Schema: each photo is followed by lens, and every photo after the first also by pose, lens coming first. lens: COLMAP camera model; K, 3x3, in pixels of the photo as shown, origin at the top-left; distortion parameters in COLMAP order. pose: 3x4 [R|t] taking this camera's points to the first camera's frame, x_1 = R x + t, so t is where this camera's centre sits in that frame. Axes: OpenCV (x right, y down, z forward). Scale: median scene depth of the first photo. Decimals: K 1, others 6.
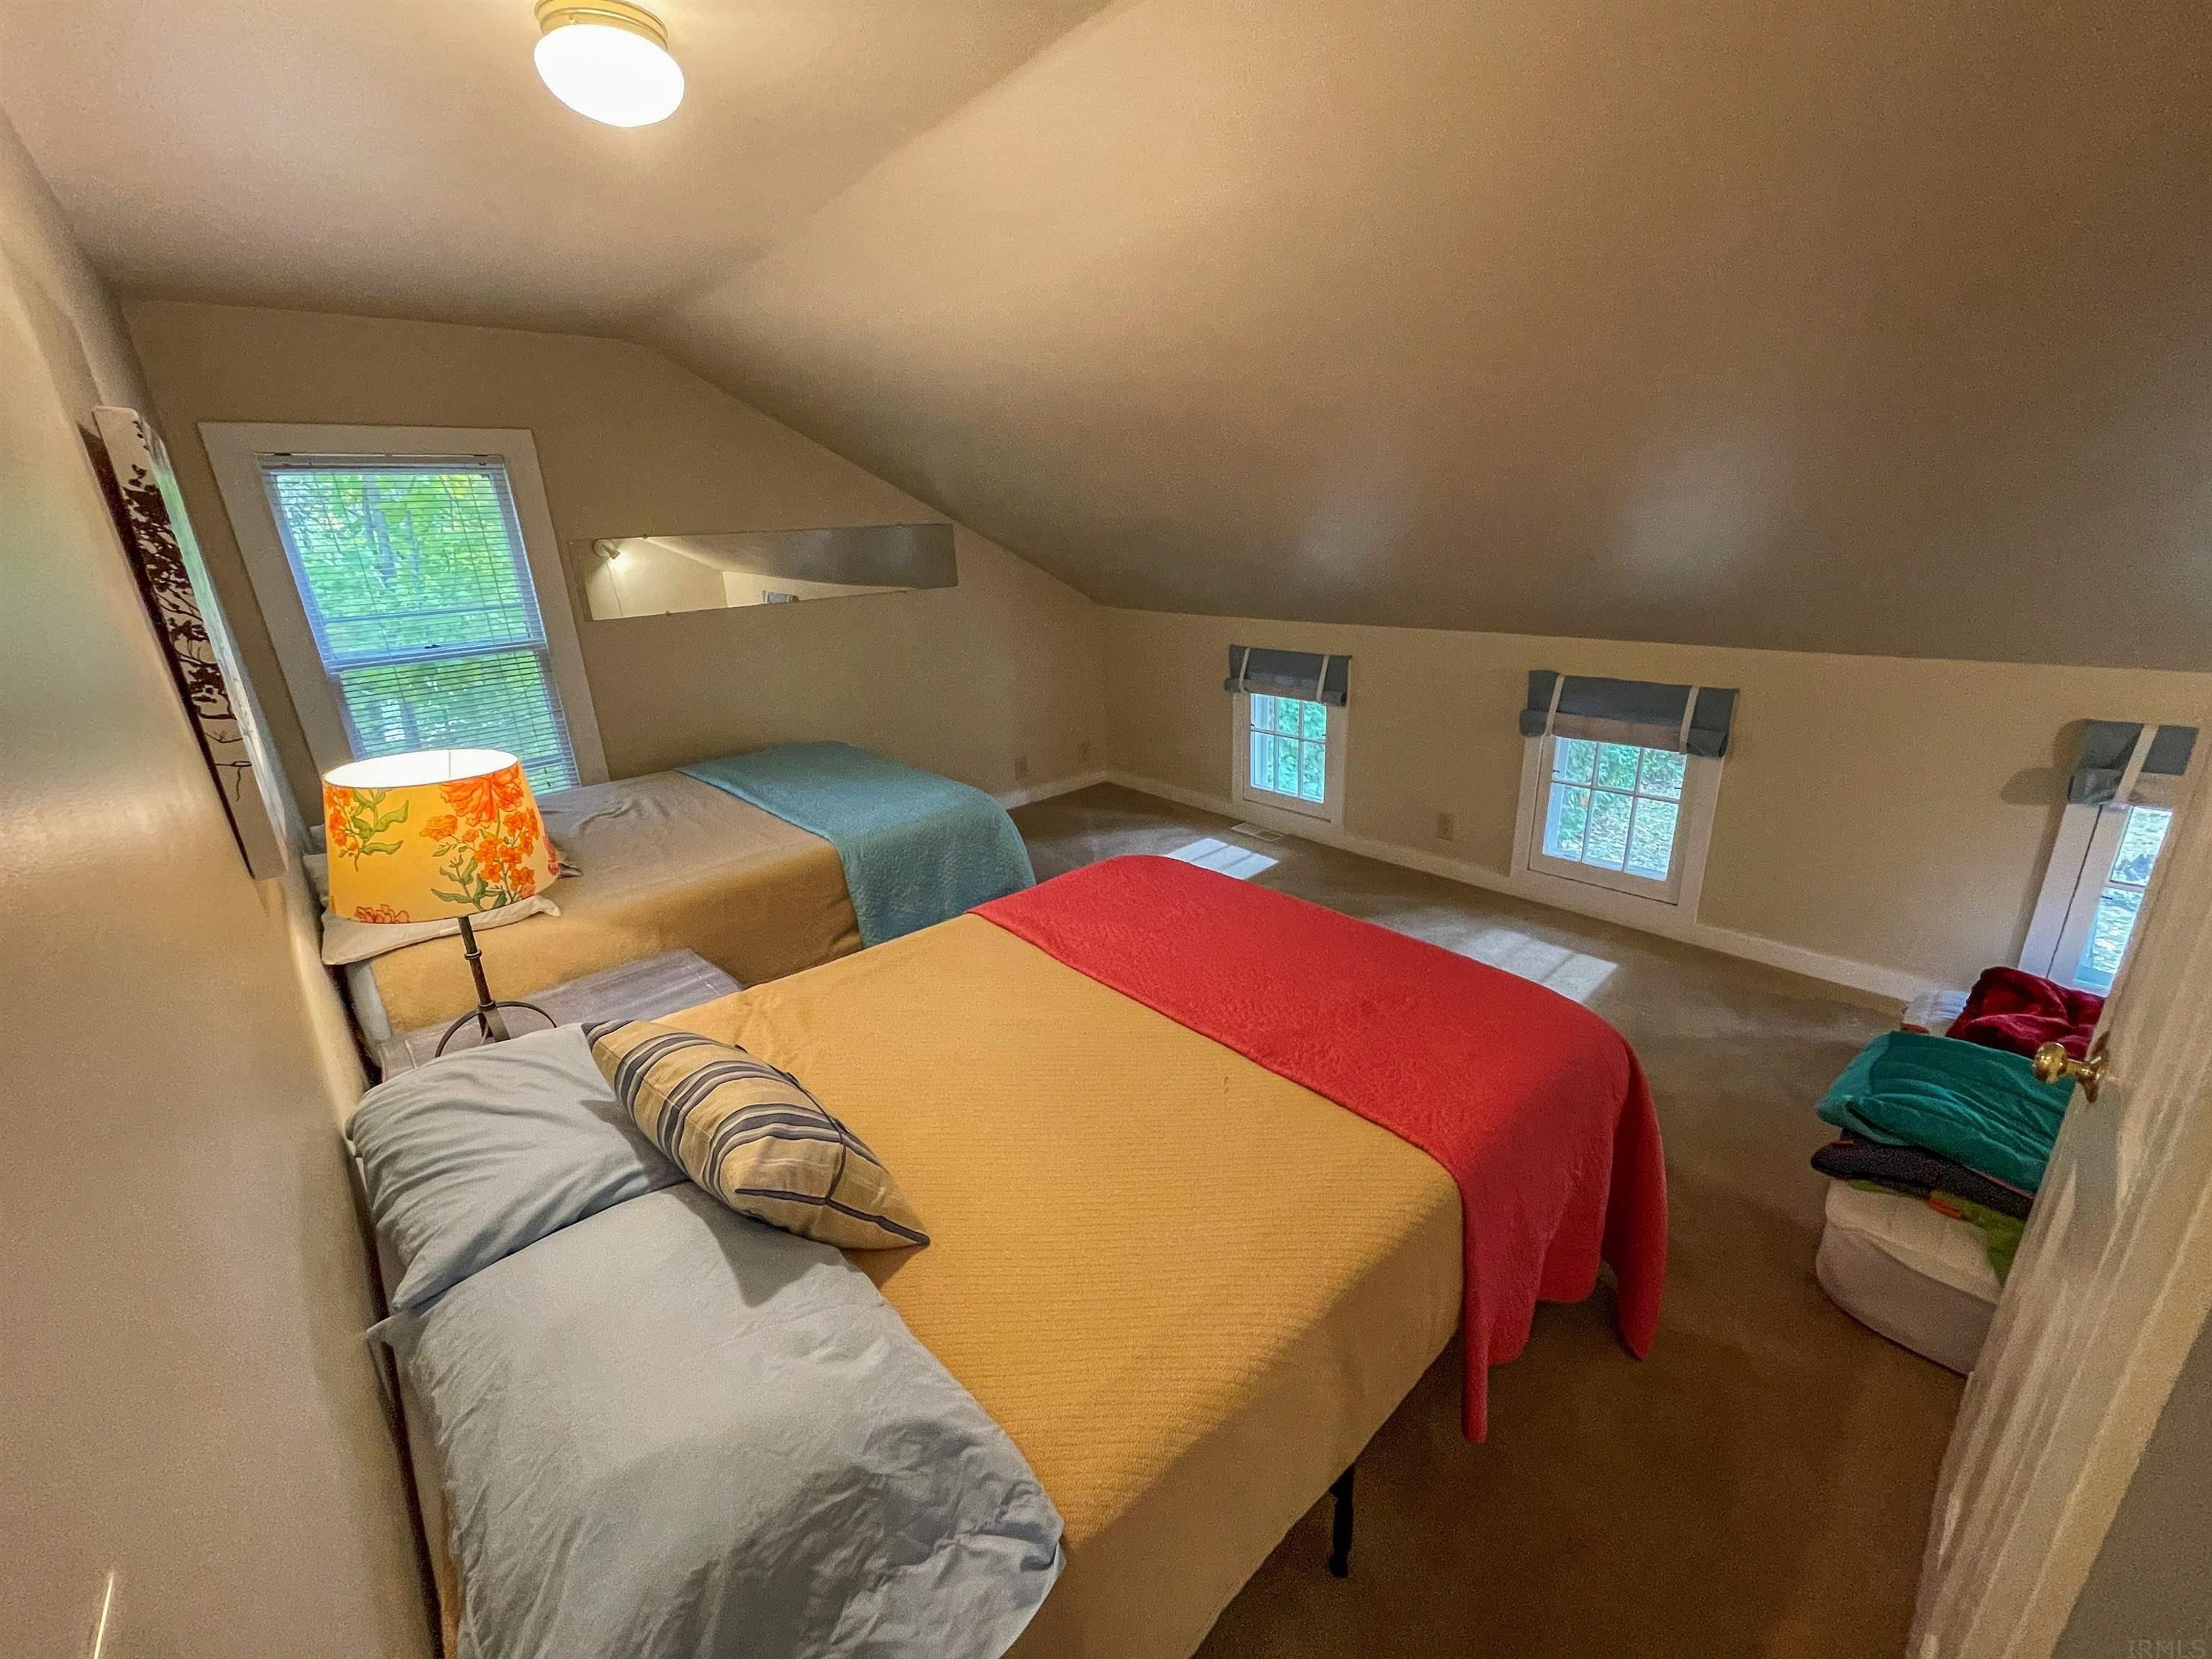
lens RADIAL K [[906.6, 0, 1106.0], [0, 906.6, 829.5], [0, 0, 1]] dist [-0.000850, -0.000357]
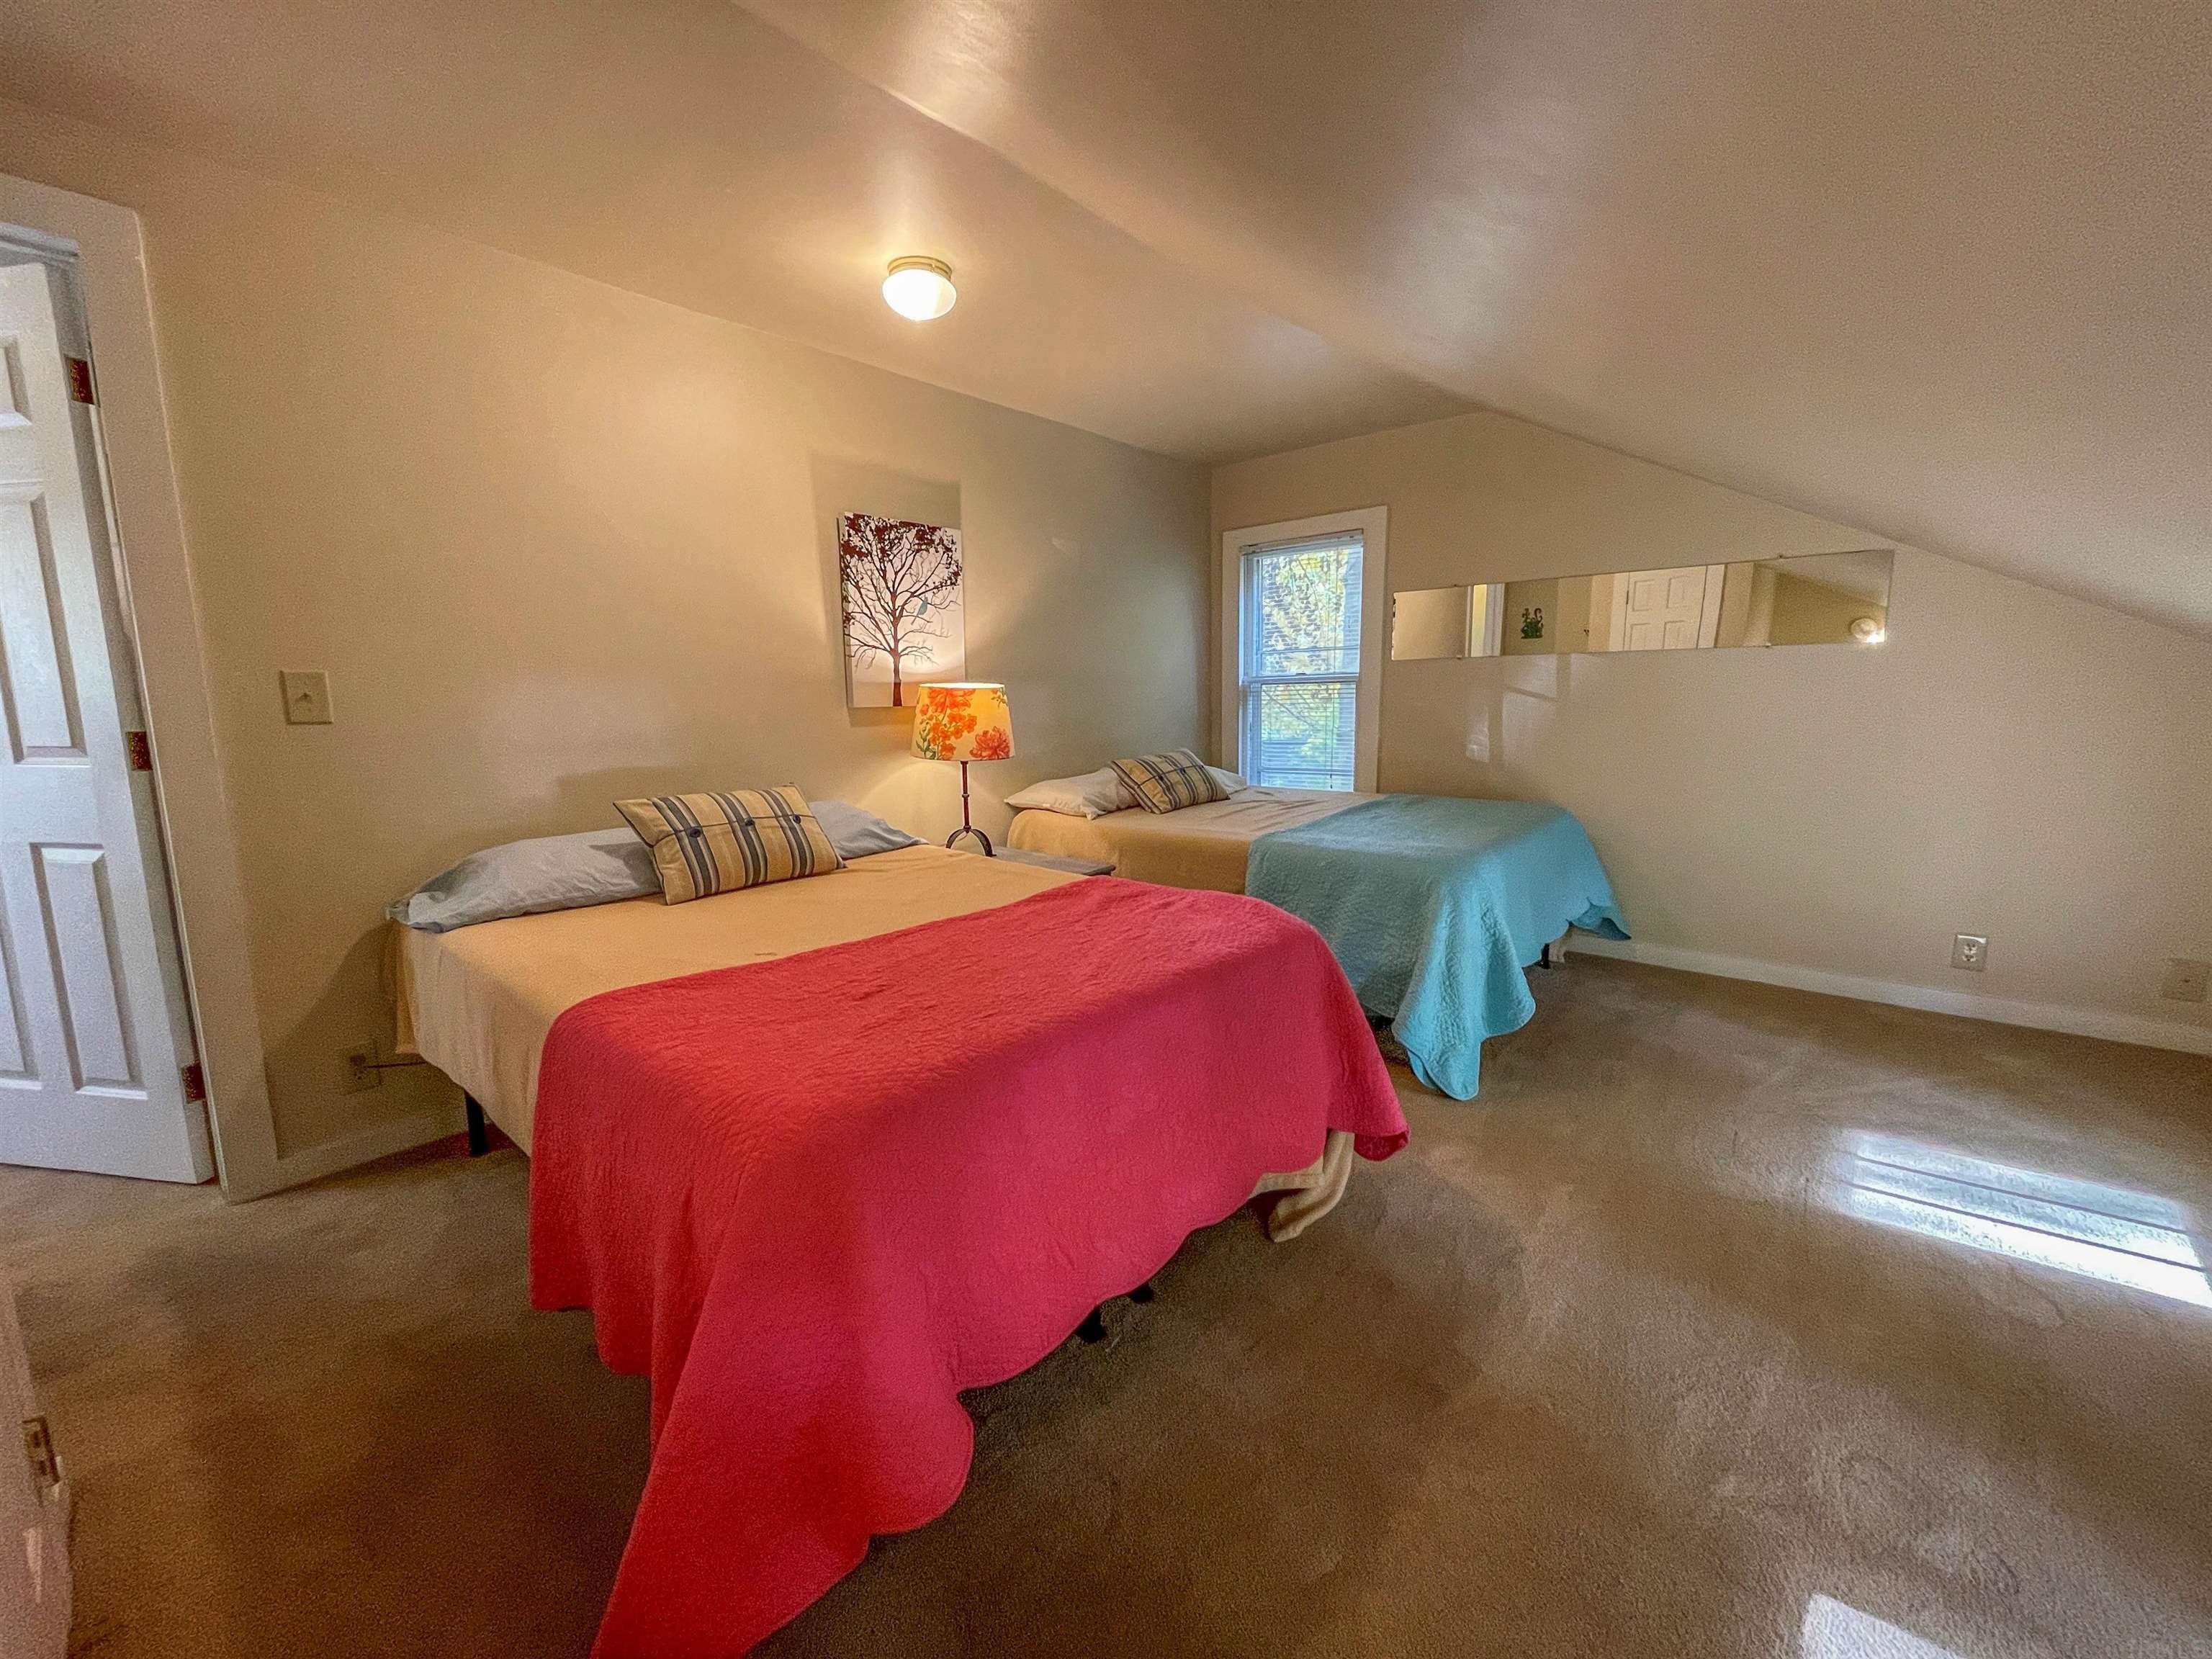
lens RADIAL K [[906.6, 0, 1106.0], [0, 906.6, 829.5], [0, 0, 1]] dist [-0.000850, -0.000357]
pose [[0.107839, 0.184217, -0.976952, 0.639559], [-0.317575, 0.937580, 0.141738, -0.082925], [0.942081, 0.294970, 0.159610, 0.595491]]
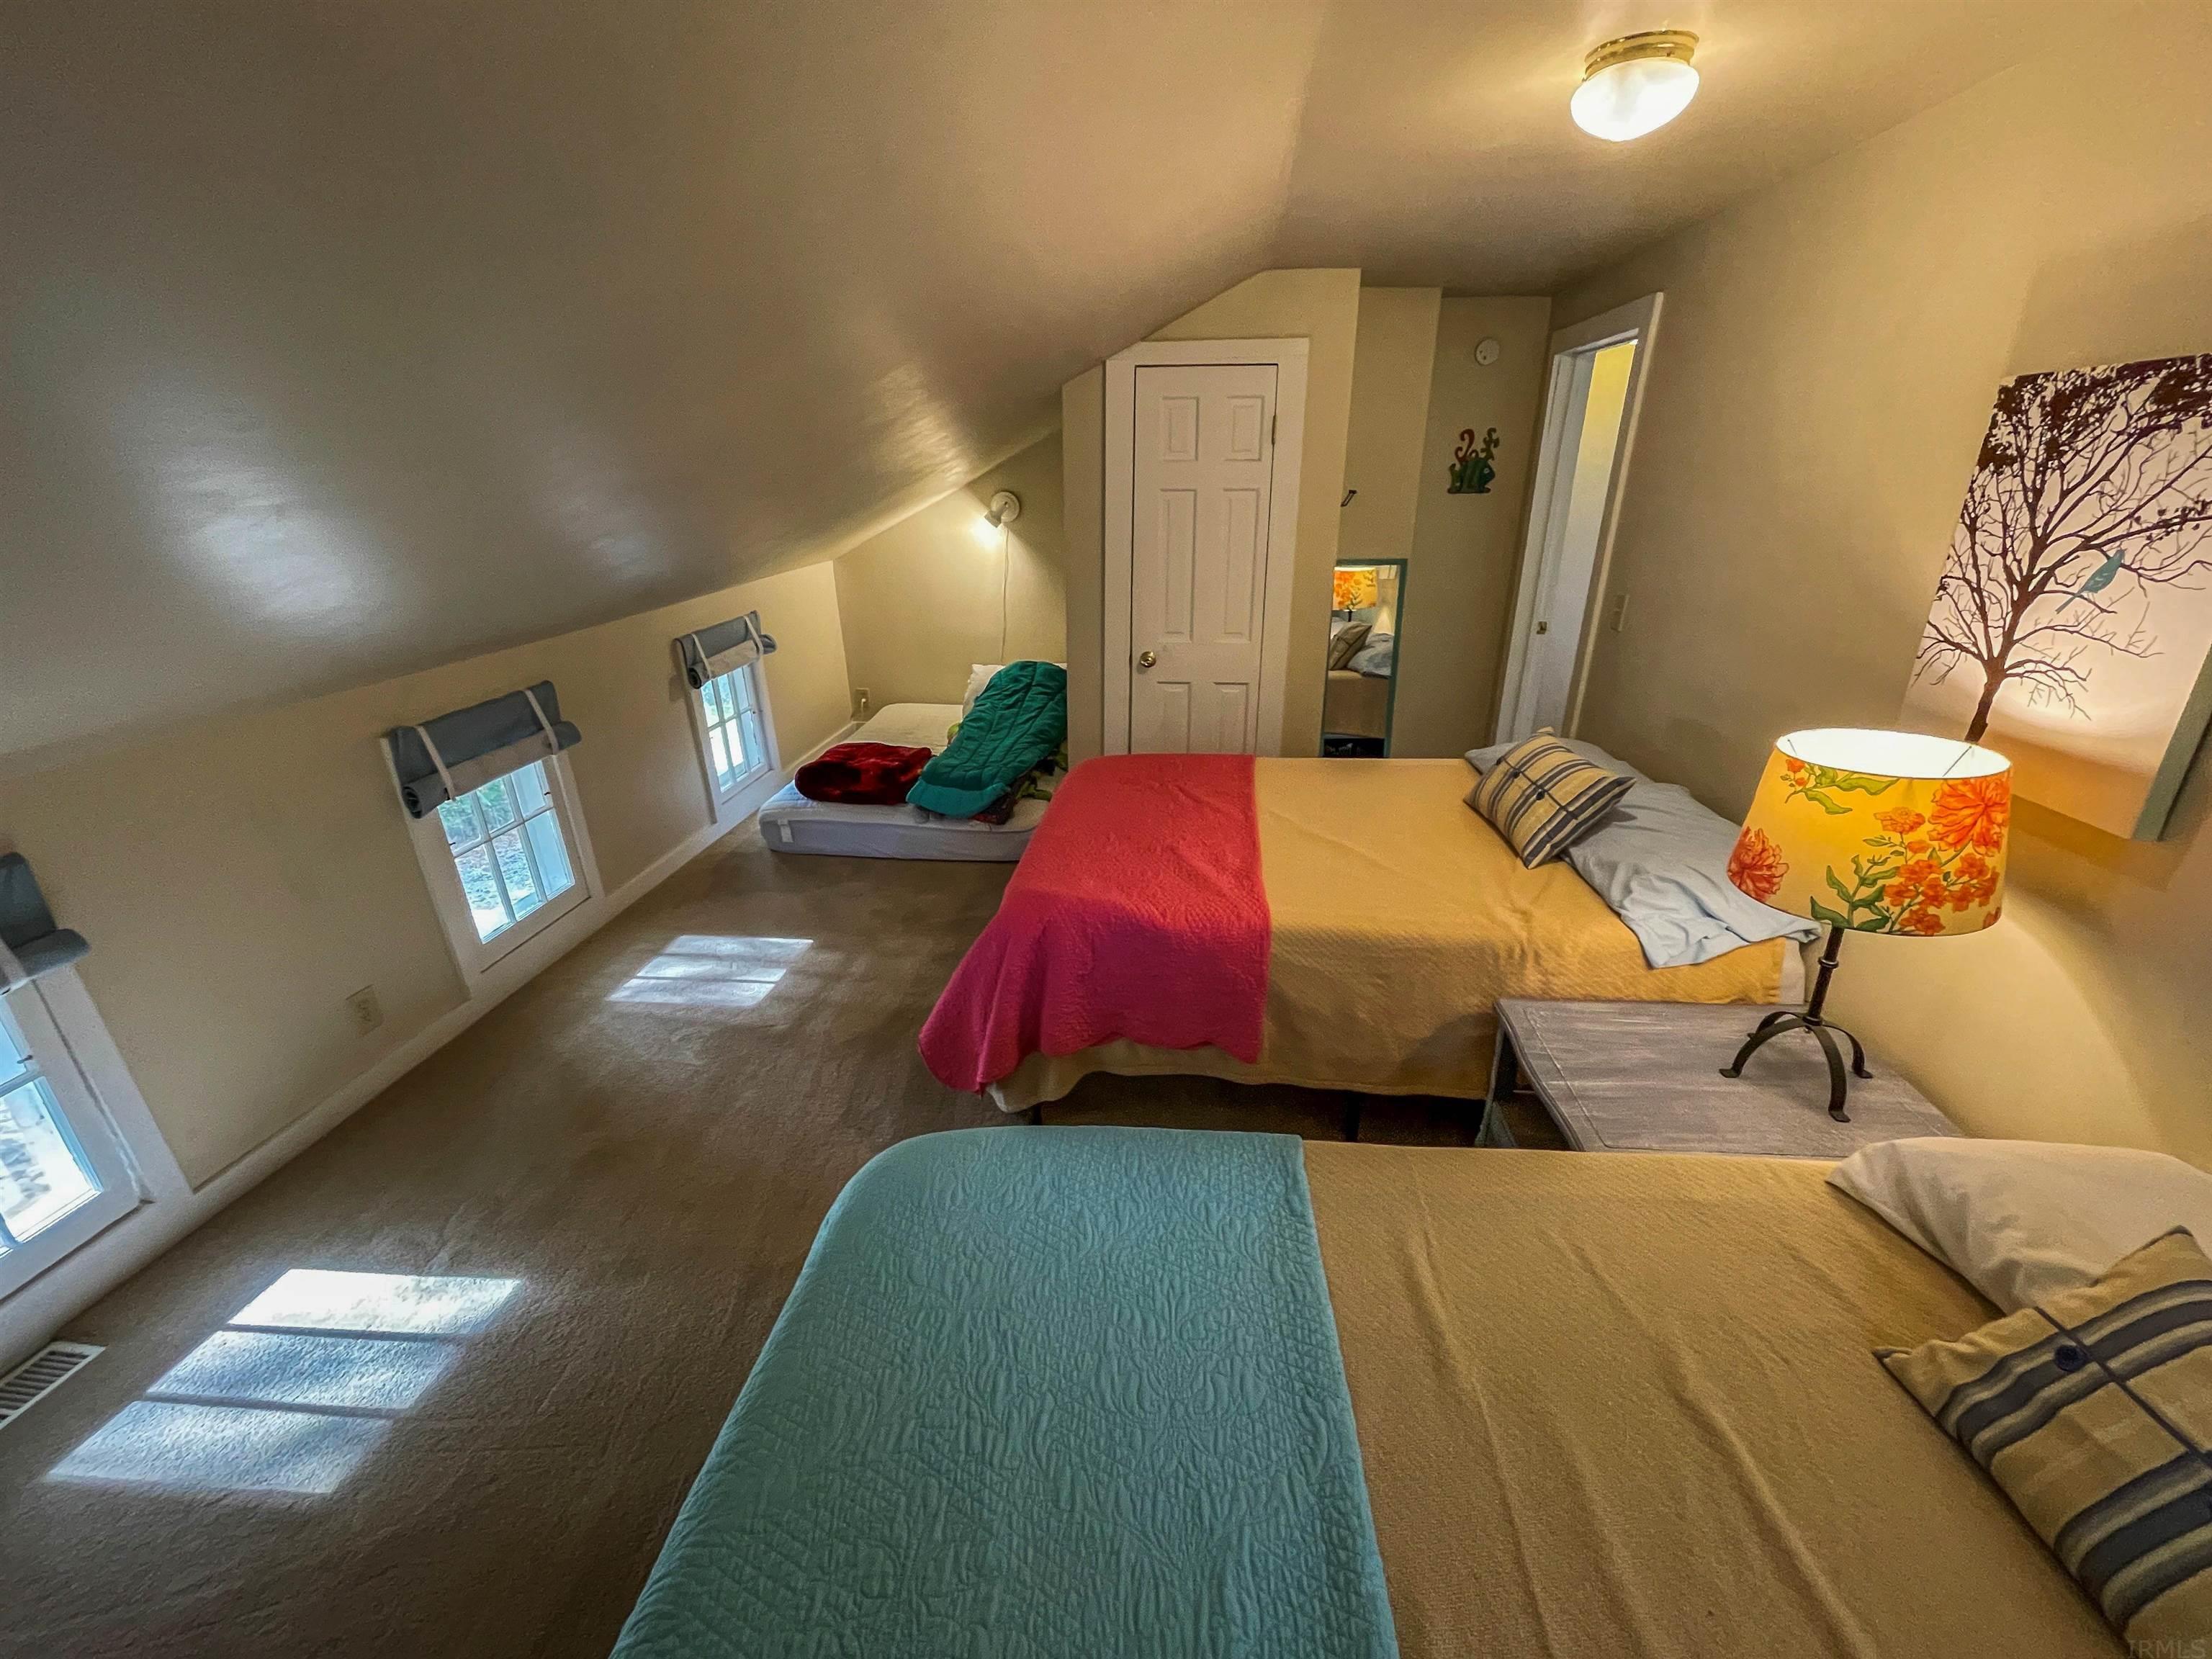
lens RADIAL K [[906.6, 0, 1106.0], [0, 906.6, 829.5], [0, 0, 1]] dist [-0.000850, -0.000357]
pose [[-0.665506, -0.232893, 0.709128, -0.491742], [0.275645, 0.806225, 0.523470, -0.372366], [-0.693629, 0.543840, -0.472352, 1.096948]]
